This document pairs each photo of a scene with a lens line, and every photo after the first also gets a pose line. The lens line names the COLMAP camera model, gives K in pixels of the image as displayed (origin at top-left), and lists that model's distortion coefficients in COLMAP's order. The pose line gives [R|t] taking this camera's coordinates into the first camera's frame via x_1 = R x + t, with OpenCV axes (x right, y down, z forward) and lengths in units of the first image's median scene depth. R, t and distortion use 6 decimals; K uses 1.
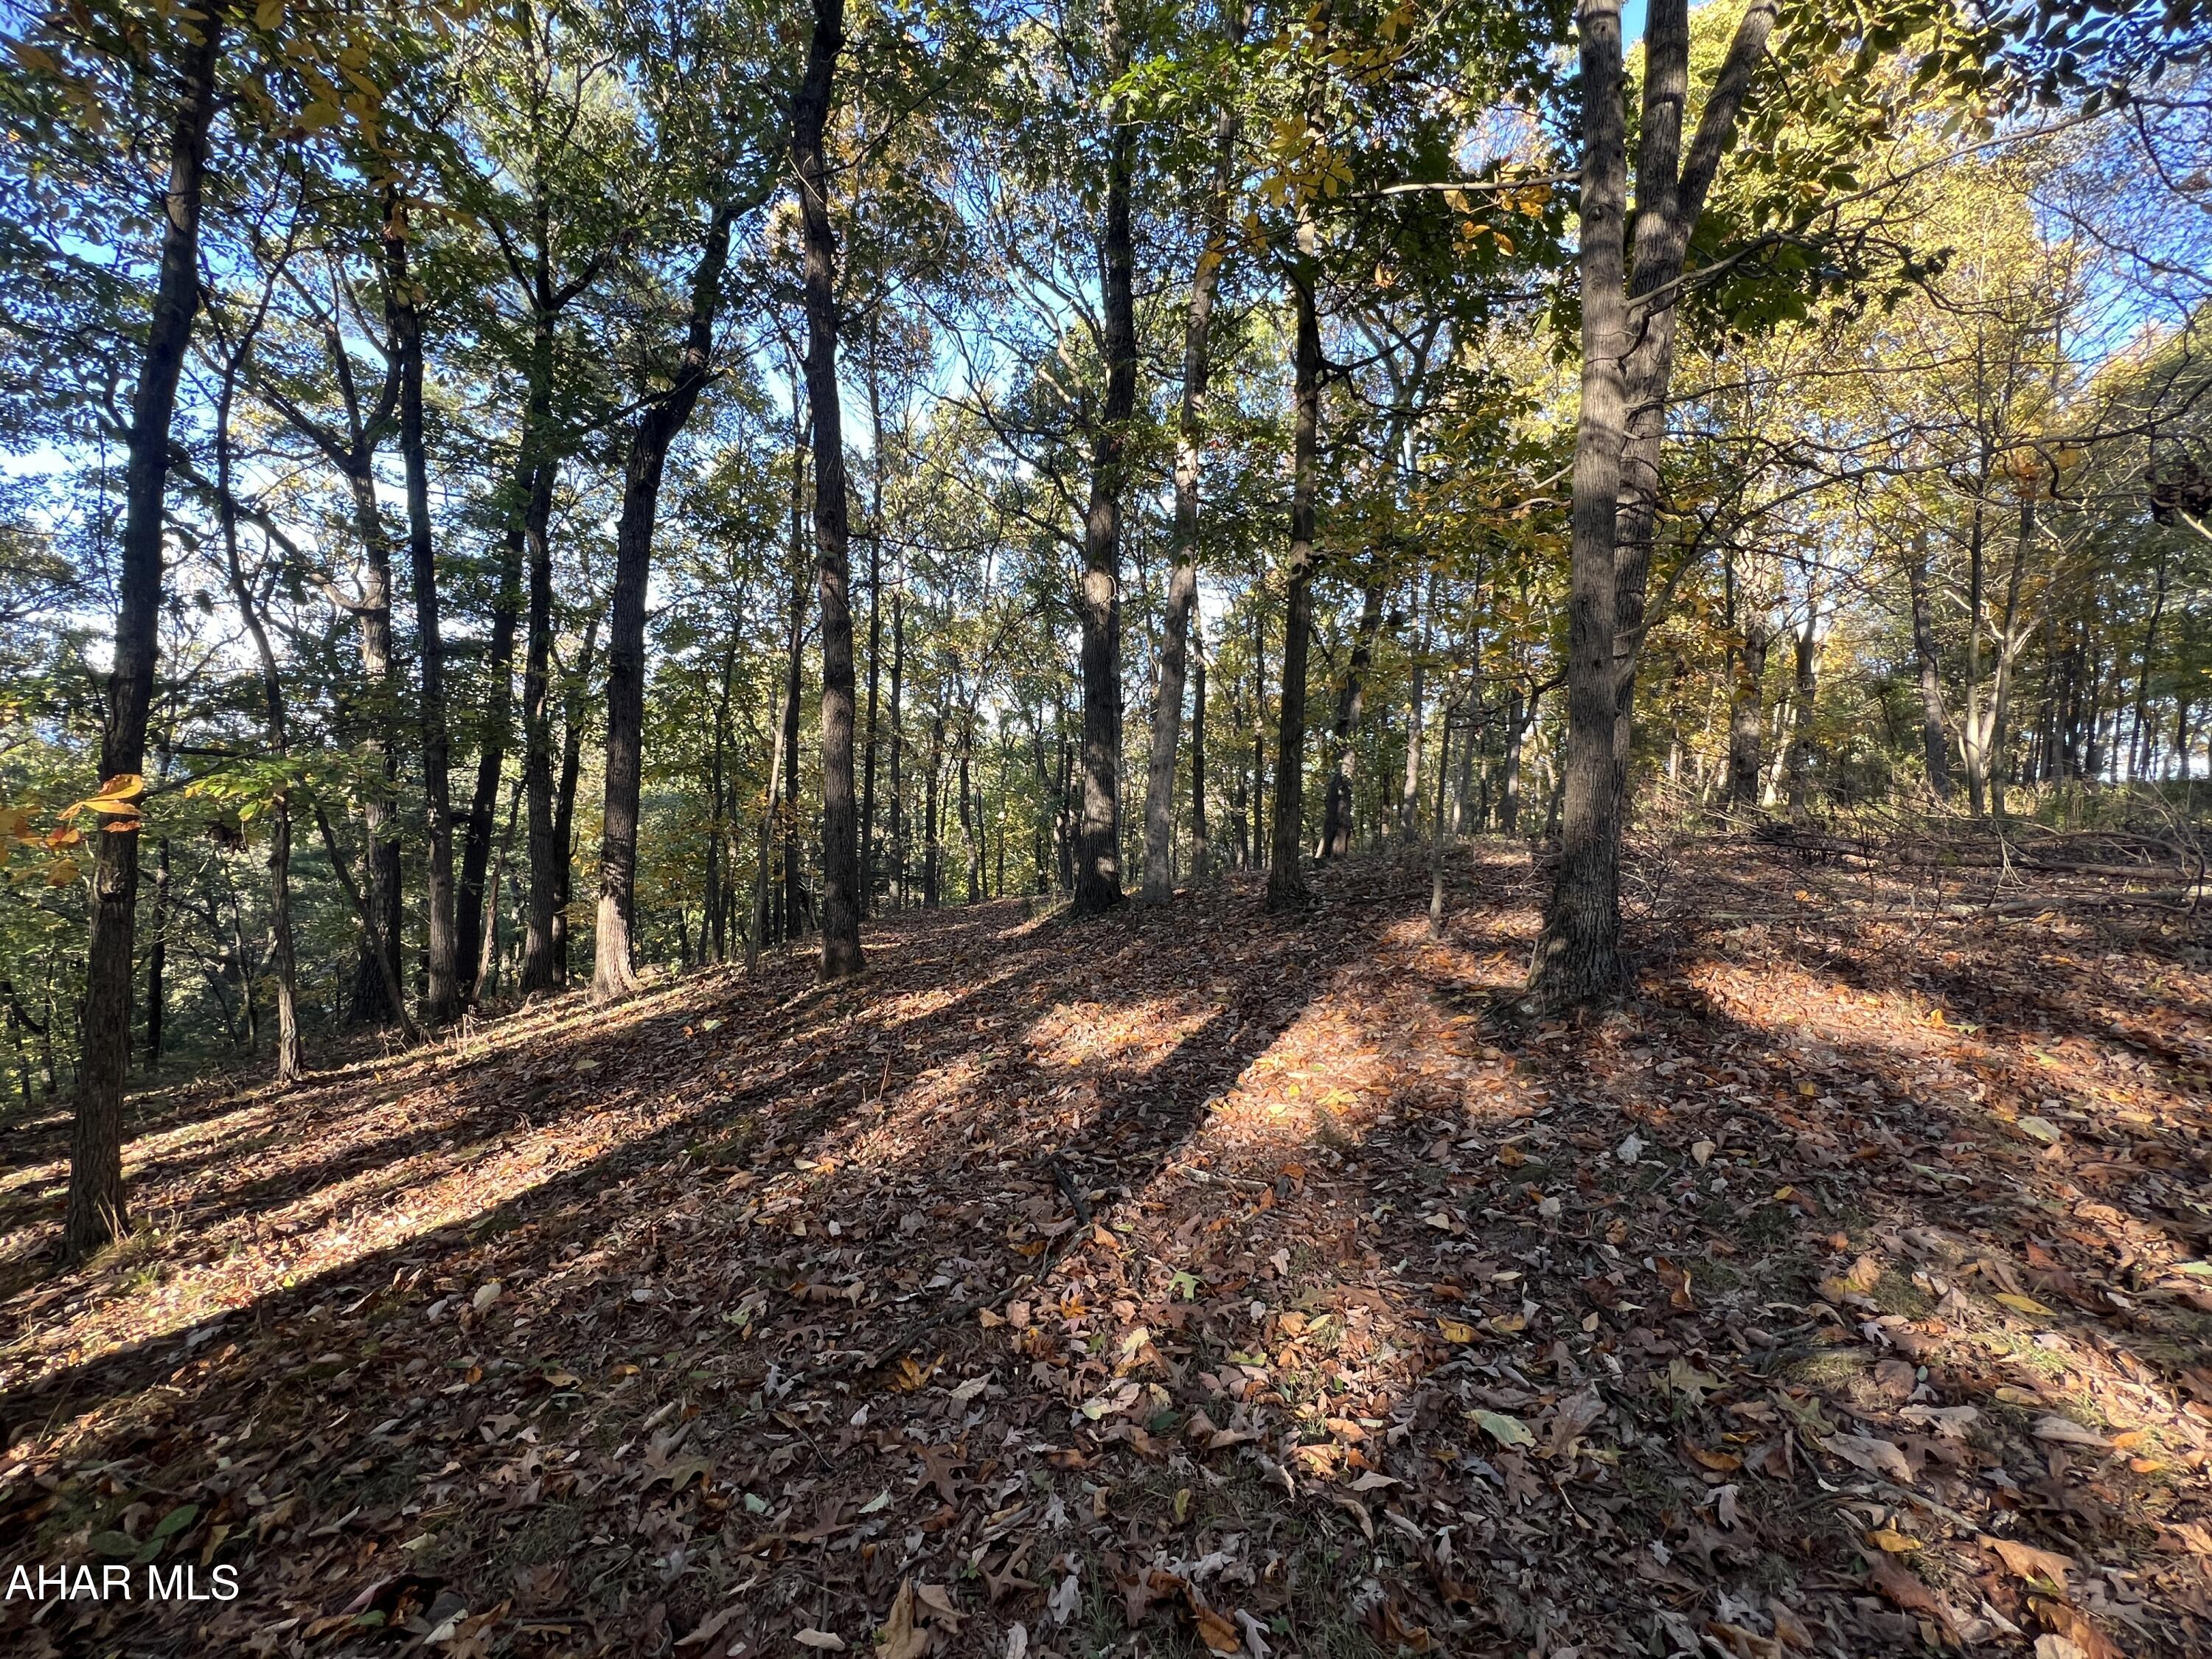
lens RADIAL K [[913.8, 0, 1101.6], [0, 913.8, 824.7], [0, 0, 1]] dist [-0.003087, 0.000828]
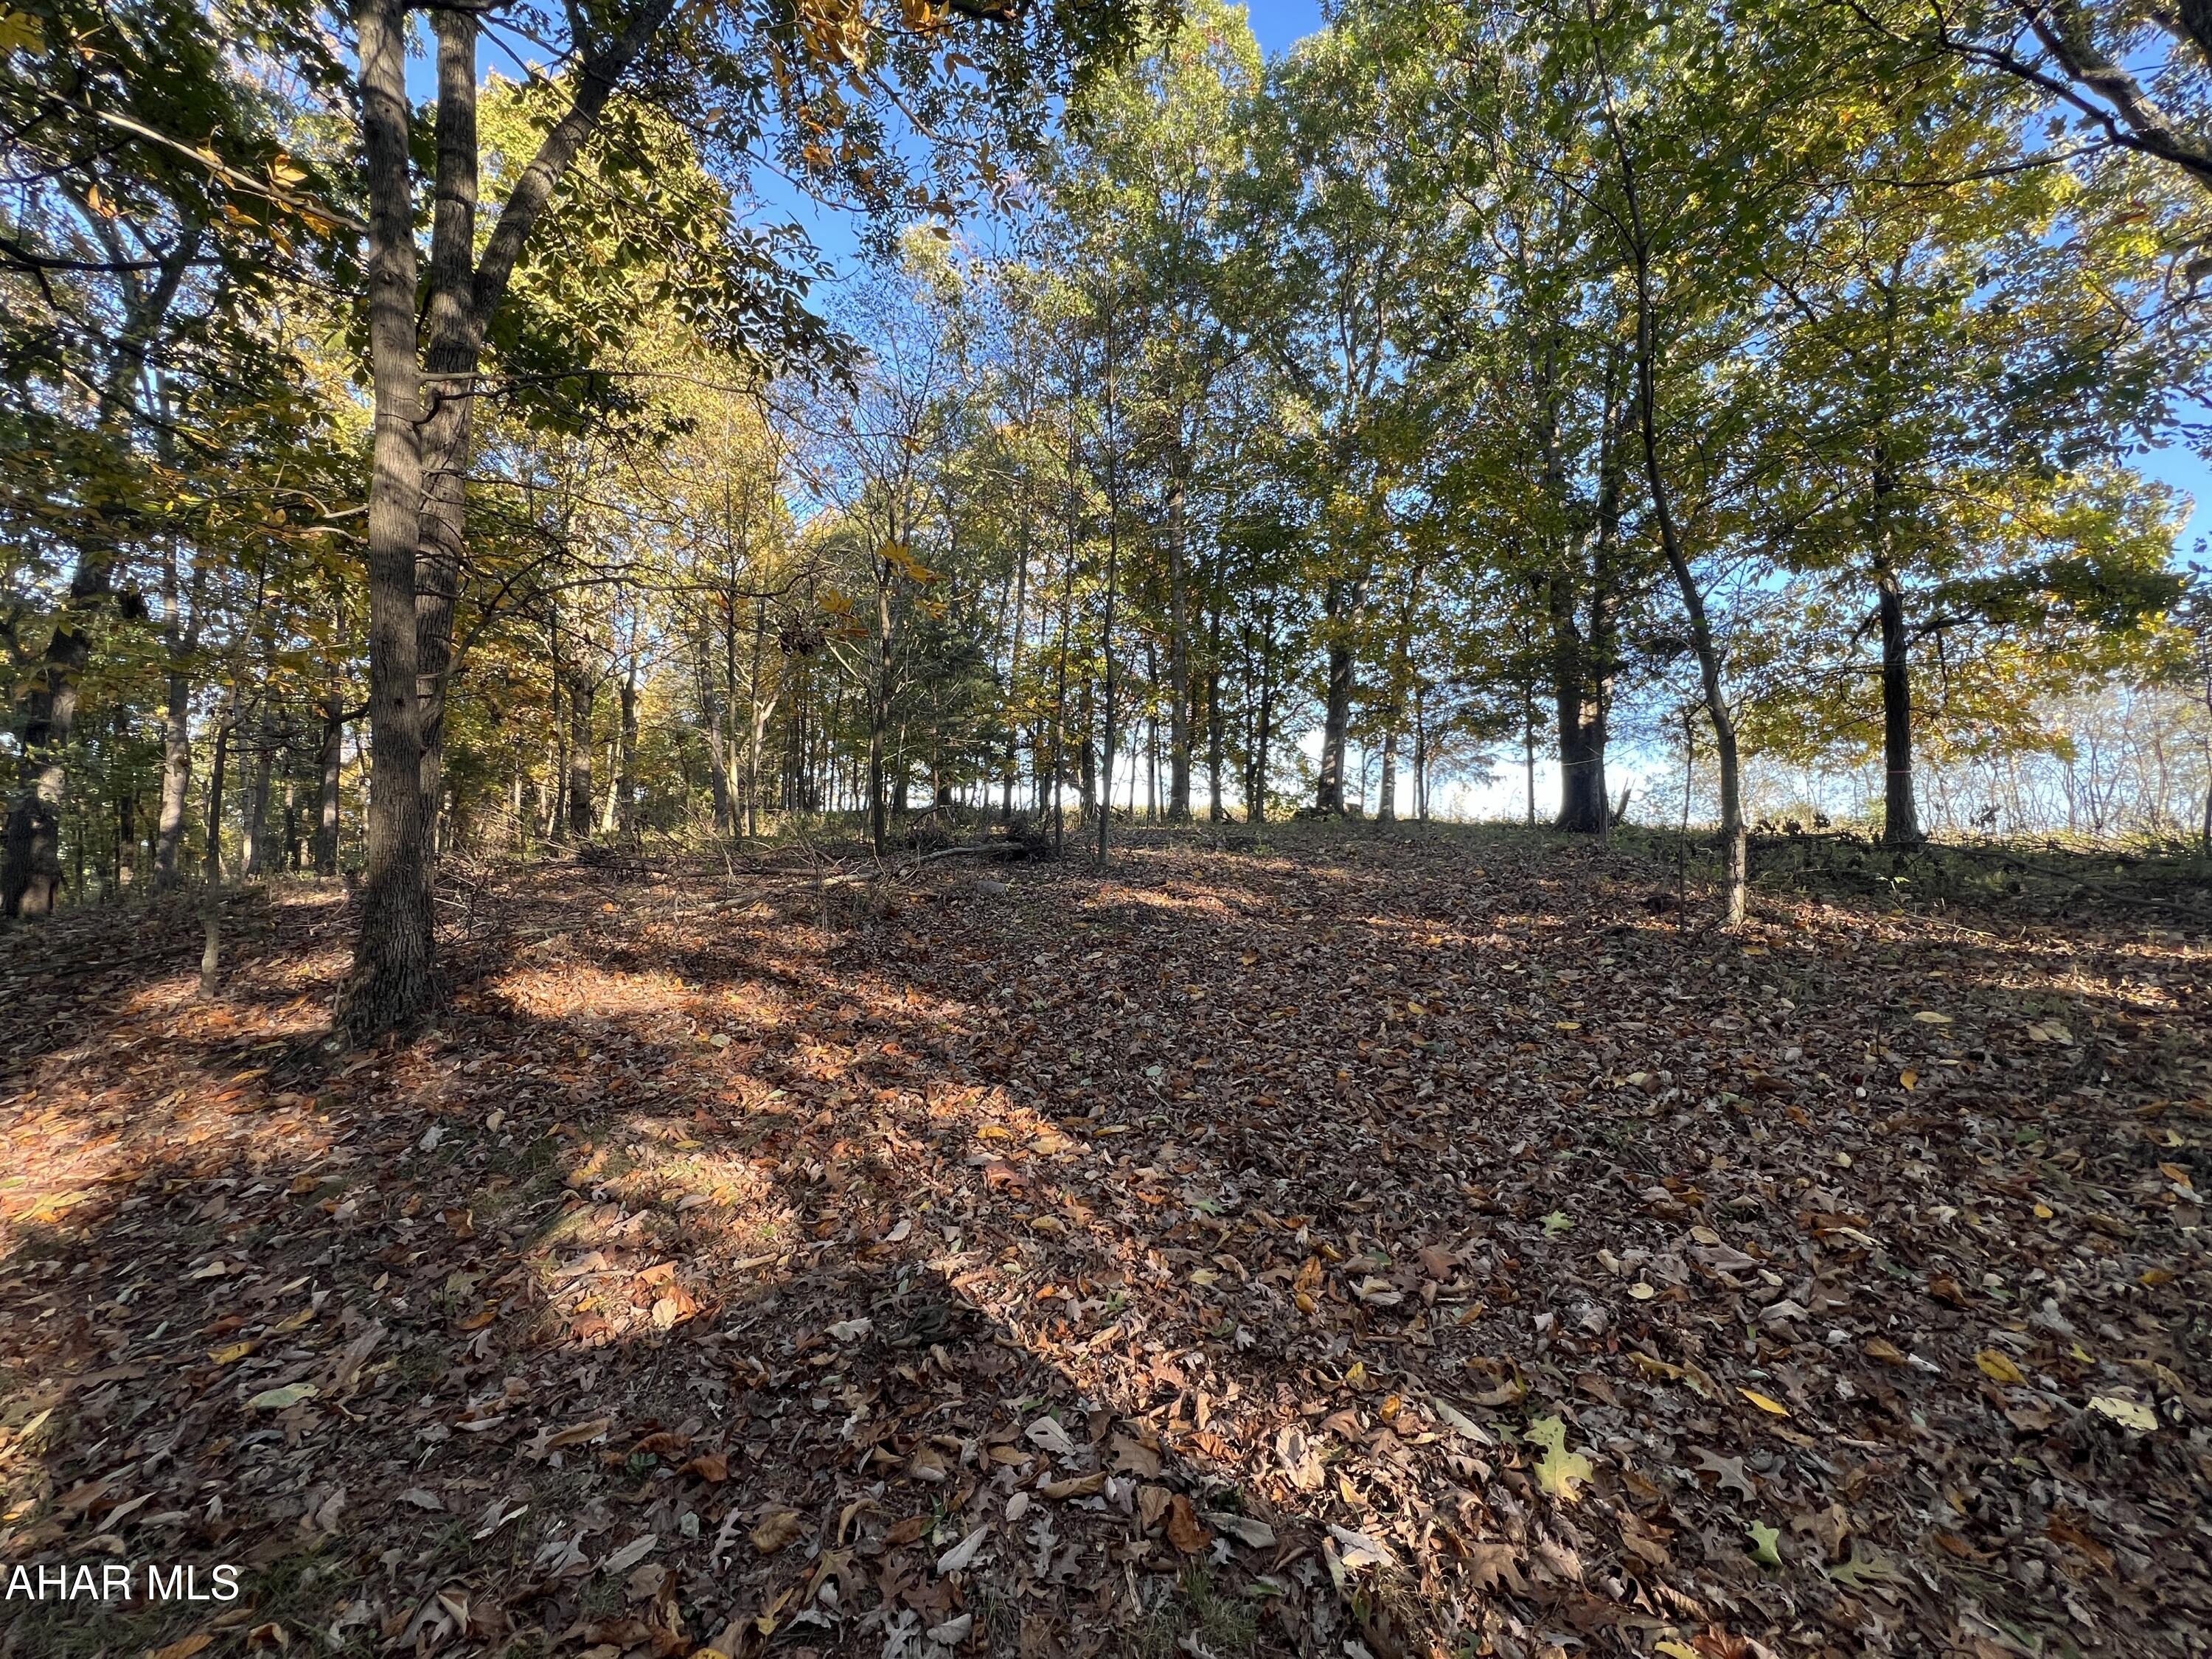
lens RADIAL K [[913.8, 0, 1096.3], [0, 913.8, 822.9], [0, 0, 1]] dist [-0.003087, 0.000828]
pose [[0.437363, -0.009774, 0.899232, -0.048013], [0.039032, 0.999205, -0.008123, 0.001470], [-0.898438, 0.038652, 0.437397, -0.159556]]
